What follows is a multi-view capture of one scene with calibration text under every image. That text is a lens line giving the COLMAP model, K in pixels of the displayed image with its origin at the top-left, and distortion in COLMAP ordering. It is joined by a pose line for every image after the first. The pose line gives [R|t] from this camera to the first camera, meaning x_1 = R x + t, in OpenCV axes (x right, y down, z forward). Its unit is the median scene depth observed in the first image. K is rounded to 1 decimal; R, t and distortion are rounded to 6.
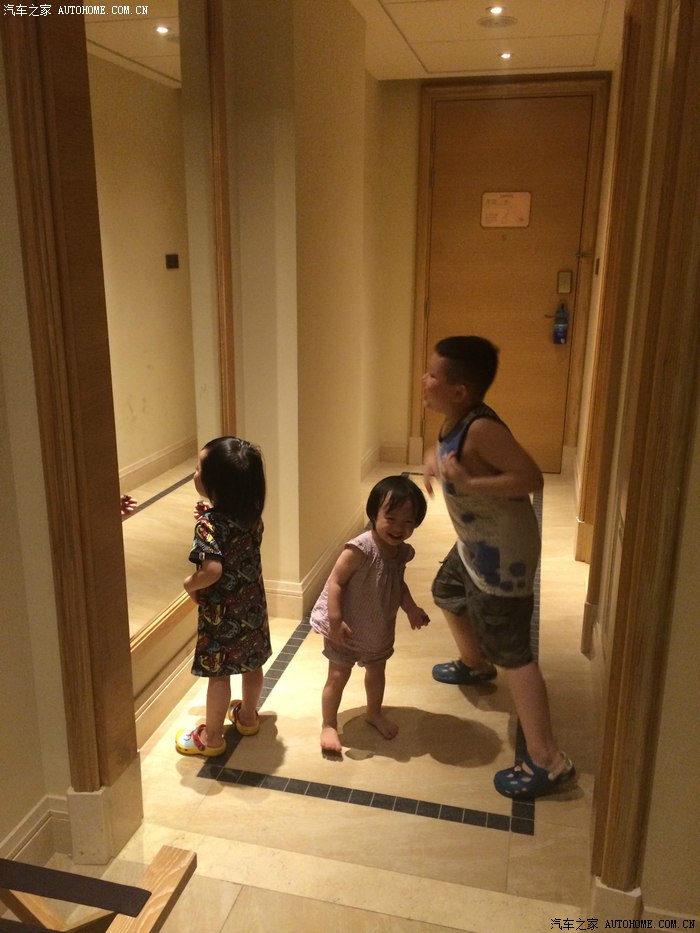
lens RADIAL K [[795.4, 0, 348.2], [0, 795.4, 468.5], [0, 0, 1]] dist [0.086998, -0.120201]
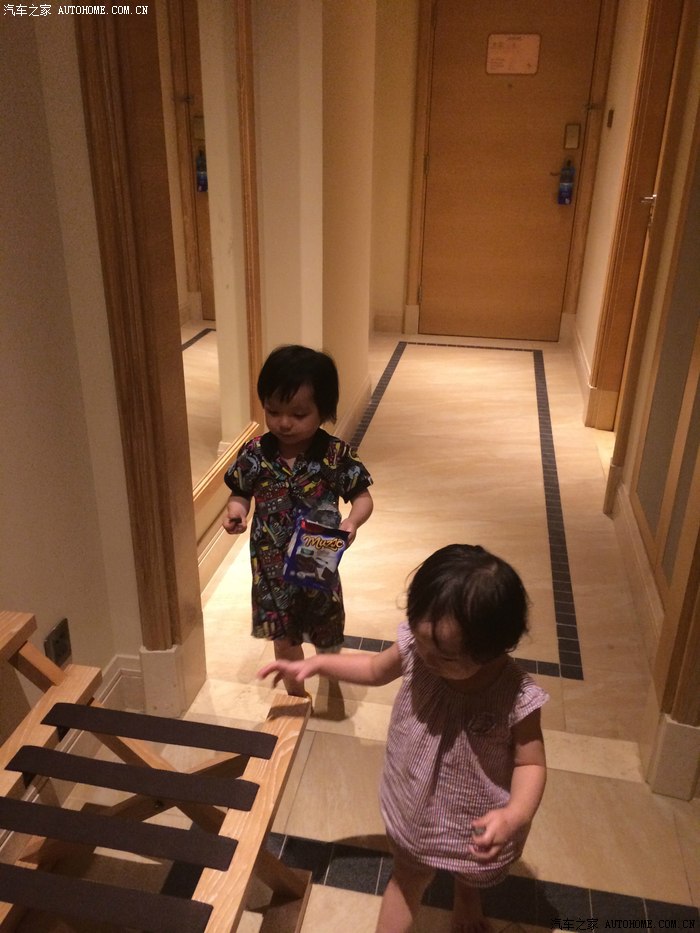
lens RADIAL K [[795.4, 0, 348.2], [0, 795.4, 468.5], [0, 0, 1]] dist [0.086998, -0.120201]
pose [[0.998591, -0.014425, 0.051070, -0.123641], [0.006440, 0.988177, 0.153180, 0.021046], [-0.052676, -0.152635, 0.986878, 0.027619]]
